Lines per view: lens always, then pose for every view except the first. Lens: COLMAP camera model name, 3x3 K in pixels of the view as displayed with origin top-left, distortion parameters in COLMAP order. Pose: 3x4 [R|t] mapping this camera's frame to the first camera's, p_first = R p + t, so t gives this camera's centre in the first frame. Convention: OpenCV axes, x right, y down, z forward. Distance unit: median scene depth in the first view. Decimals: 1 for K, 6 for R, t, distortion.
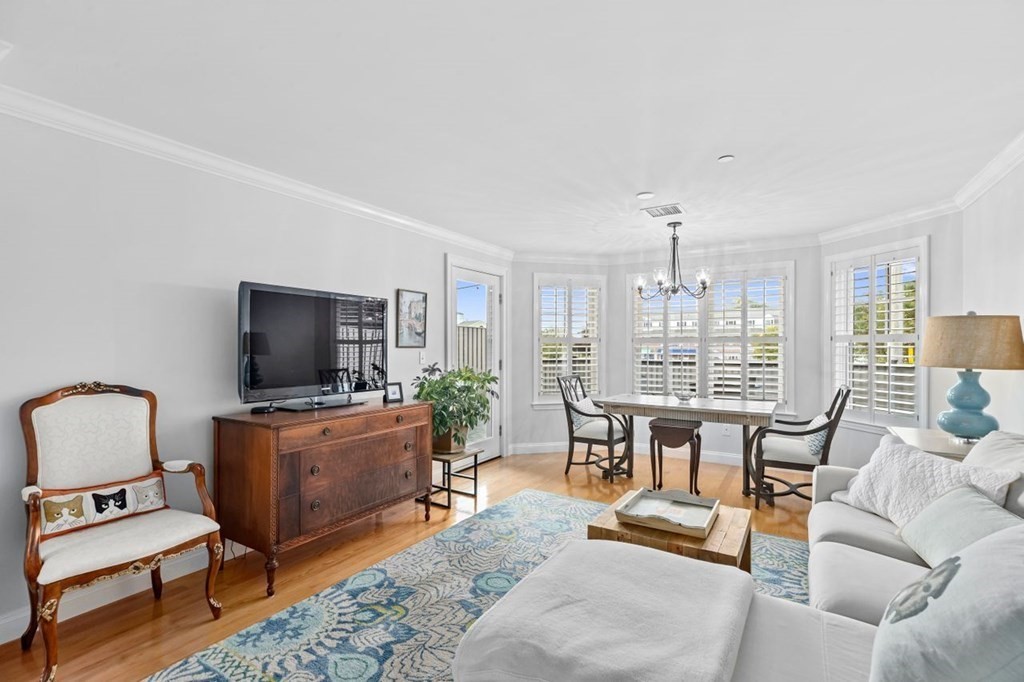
lens RADIAL K [[465.6, 0, 508.8], [0, 465.6, 348.7], [0, 0, 1]] dist [-0.009743, 0.005485]
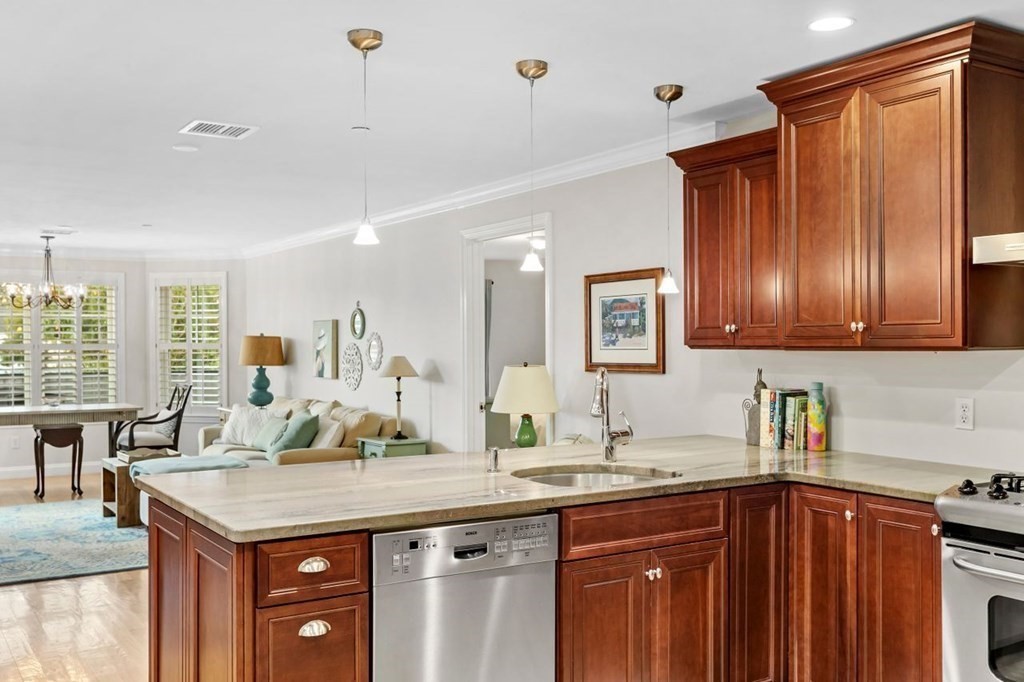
lens RADIAL K [[986.0, 0, 516.9], [0, 986.0, 343.5], [0, 0, 1]] dist [0.019710, 0.000000]
pose [[0.420723, -0.002632, 0.907186, -1.345196], [0.009818, 0.999950, -0.001652, -0.018127], [-0.907136, 0.009602, 0.420728, -0.978523]]
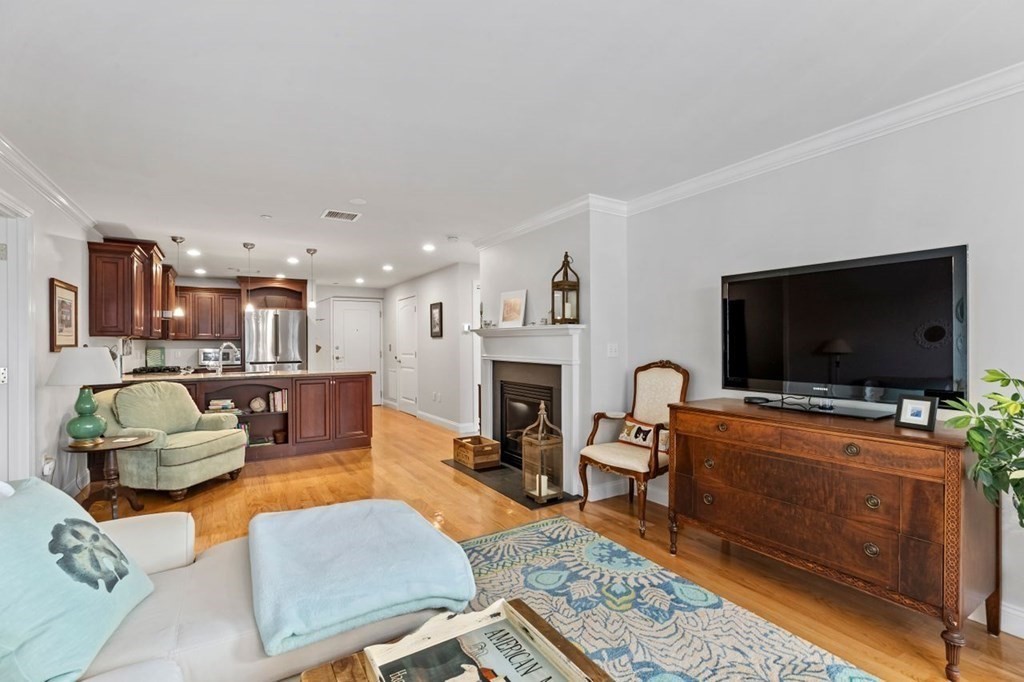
lens RADIAL K [[465.6, 0, 508.2], [0, 465.6, 343.7], [0, 0, 1]] dist [-0.009743, 0.005485]
pose [[-0.445489, 0.004629, -0.895276, 0.436835], [0.002967, 0.999989, 0.003694, 0.005271], [0.895283, -0.001011, -0.445498, 0.724679]]
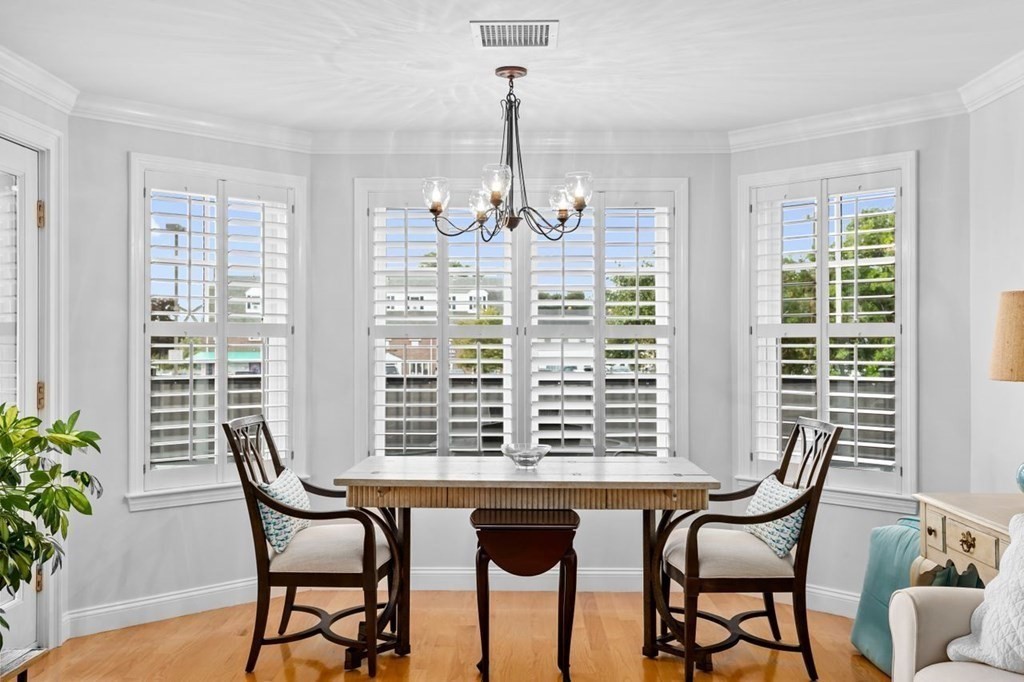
lens RADIAL K [[986.0, 0, 503.8], [0, 986.0, 341.6], [0, 0, 1]] dist [0.019710, 0.000000]
pose [[0.853424, 0.002582, 0.521212, -0.158377], [0.002118, 0.999962, -0.008423, -0.000328], [-0.521214, 0.008292, 0.853386, 0.219009]]
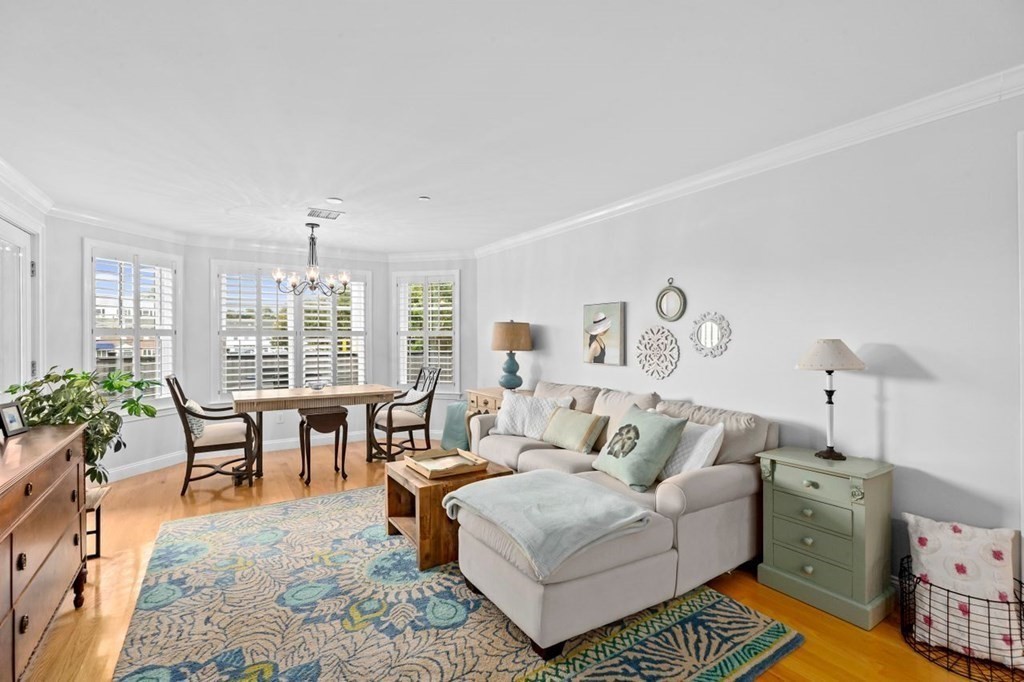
lens RADIAL K [[465.6, 0, 512.1], [0, 465.6, 338.4], [0, 0, 1]] dist [-0.009743, 0.005485]
pose [[0.421323, -0.001361, 0.906909, -0.463178], [0.007603, 0.999969, -0.002032, -0.002207], [-0.906879, 0.007752, 0.421321, 0.153090]]
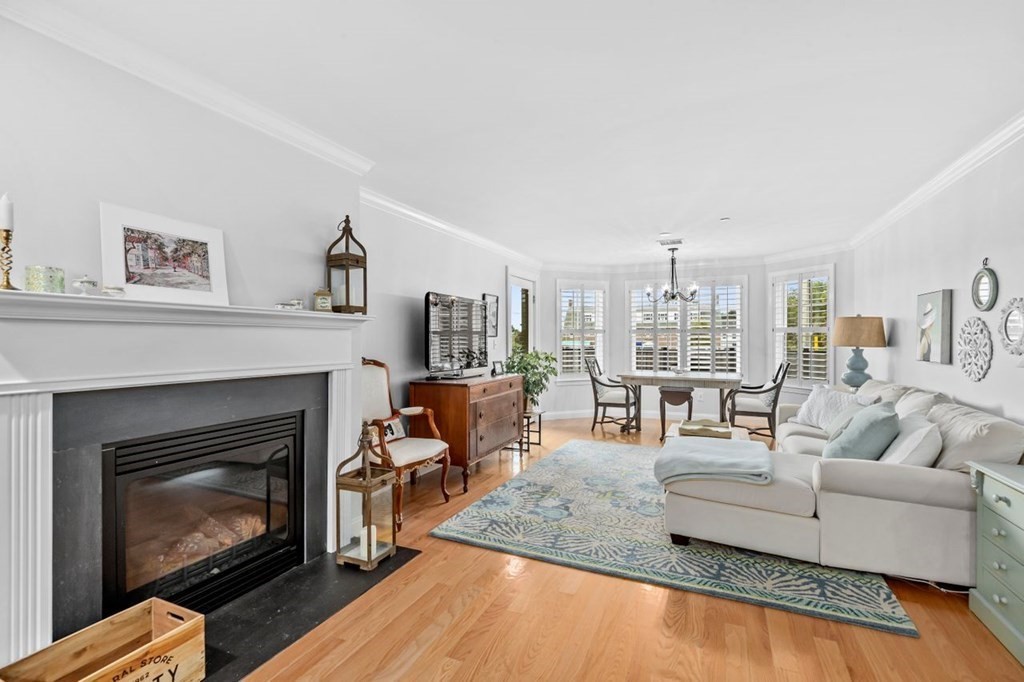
lens RADIAL K [[465.6, 0, 510.2], [0, 465.6, 341.3], [0, 0, 1]] dist [-0.009743, 0.005485]
pose [[0.990658, -0.003025, 0.136335, -0.364720], [0.002872, 0.999995, 0.001325, 0.010201], [-0.136338, -0.000922, 0.990662, -0.372149]]
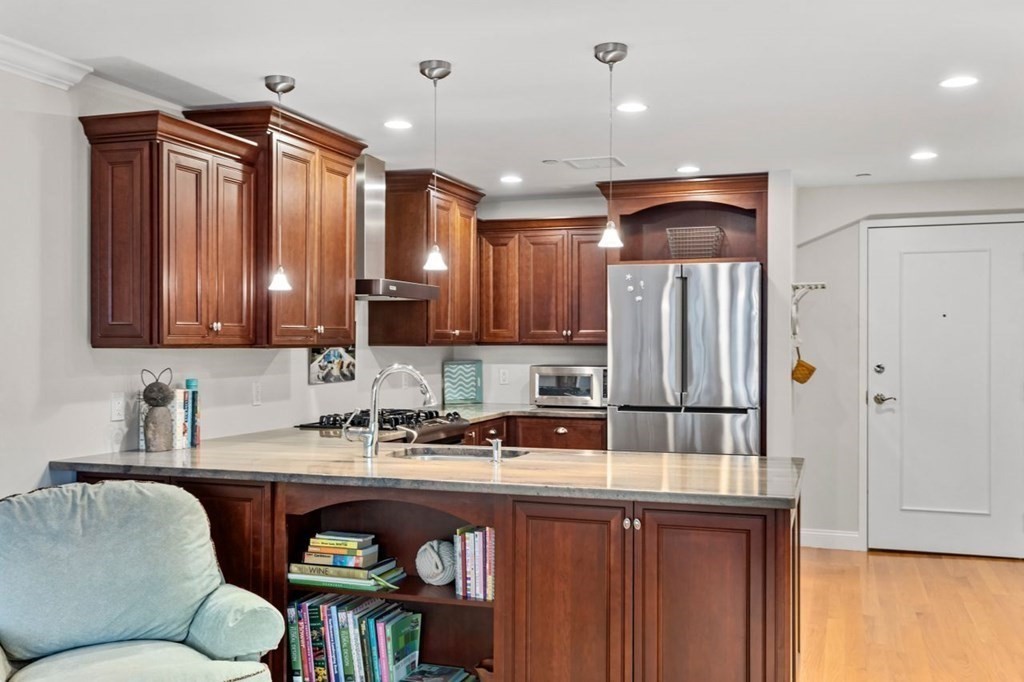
lens RADIAL K [[986.0, 0, 503.9], [0, 986.0, 344.6], [0, 0, 1]] dist [0.019710, 0.000000]
pose [[-0.973068, -0.000515, -0.230519, -0.307417], [-0.003009, 0.999941, 0.010468, -0.026422], [0.230500, 0.010880, -0.973011, 0.367013]]
